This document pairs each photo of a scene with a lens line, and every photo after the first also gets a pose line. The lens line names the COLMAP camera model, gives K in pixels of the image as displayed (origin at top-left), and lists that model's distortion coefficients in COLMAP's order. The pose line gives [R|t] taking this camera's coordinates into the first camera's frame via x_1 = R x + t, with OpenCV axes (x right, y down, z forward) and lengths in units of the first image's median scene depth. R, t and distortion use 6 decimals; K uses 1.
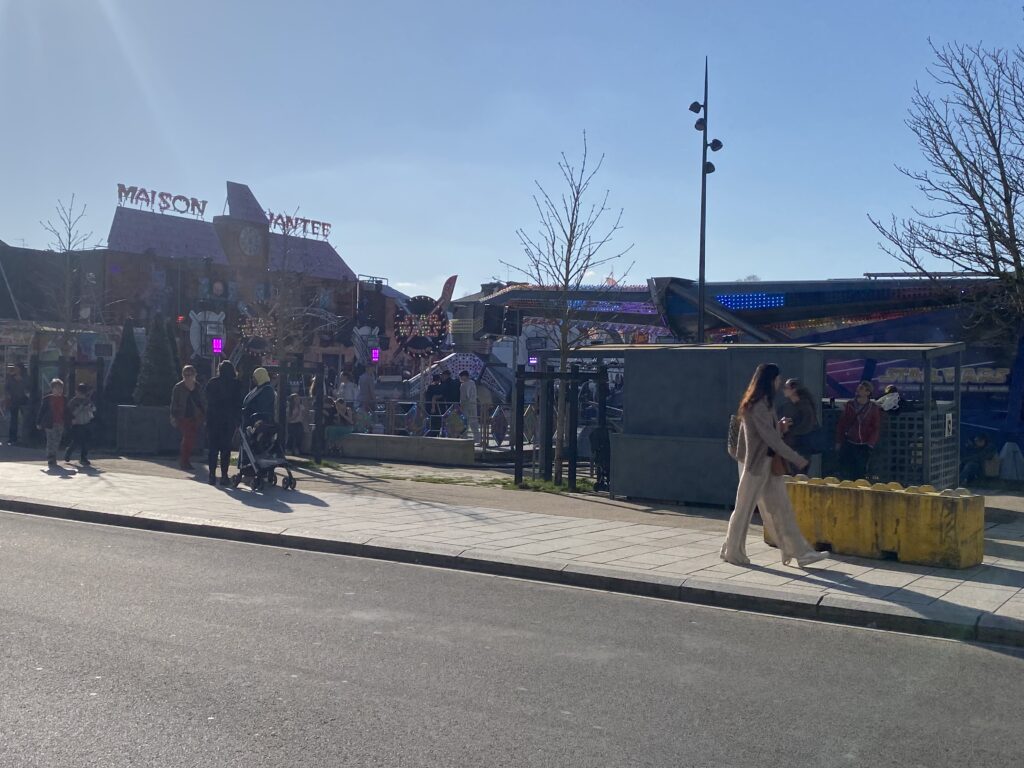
lens RADIAL K [[1108.4, 0, 507.3], [0, 1108.4, 361.7], [0, 0, 1]] dist [0.040884, 0.000000]
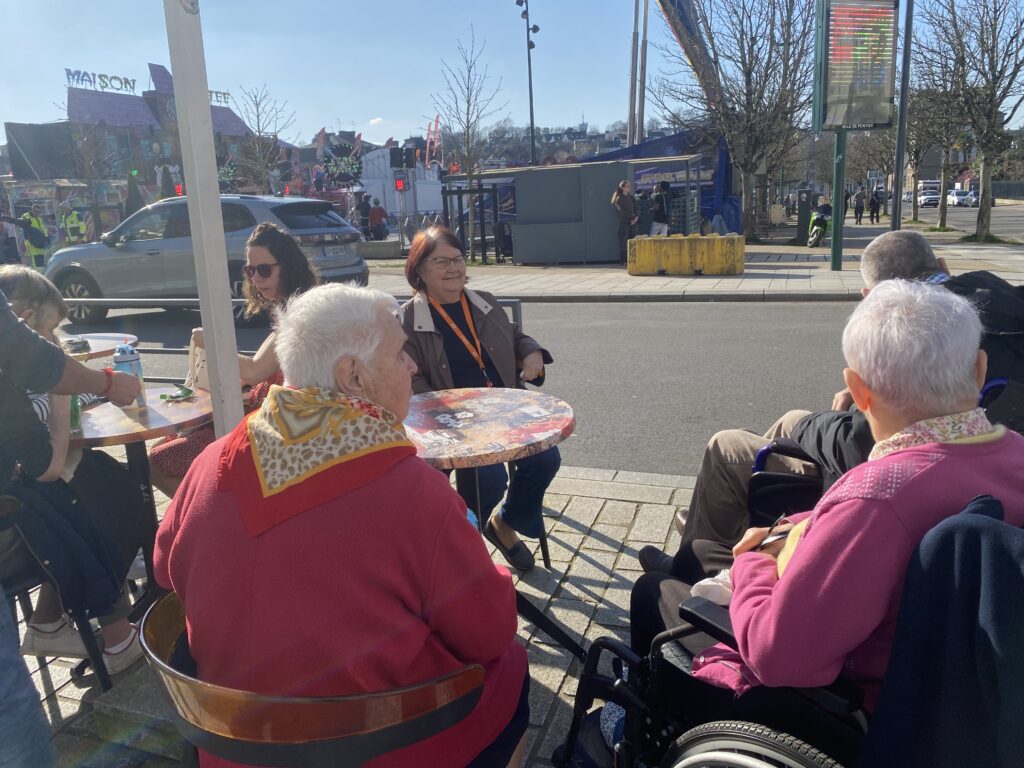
lens RADIAL K [[776.8, 0, 511.7], [0, 776.8, 358.7], [0, 0, 1]] dist [0.018522, -0.016695]
pose [[0.973559, -0.111509, 0.199370, -0.227979], [0.065864, 0.972723, 0.222423, 0.004803], [-0.218734, -0.203410, 0.954348, -0.191003]]
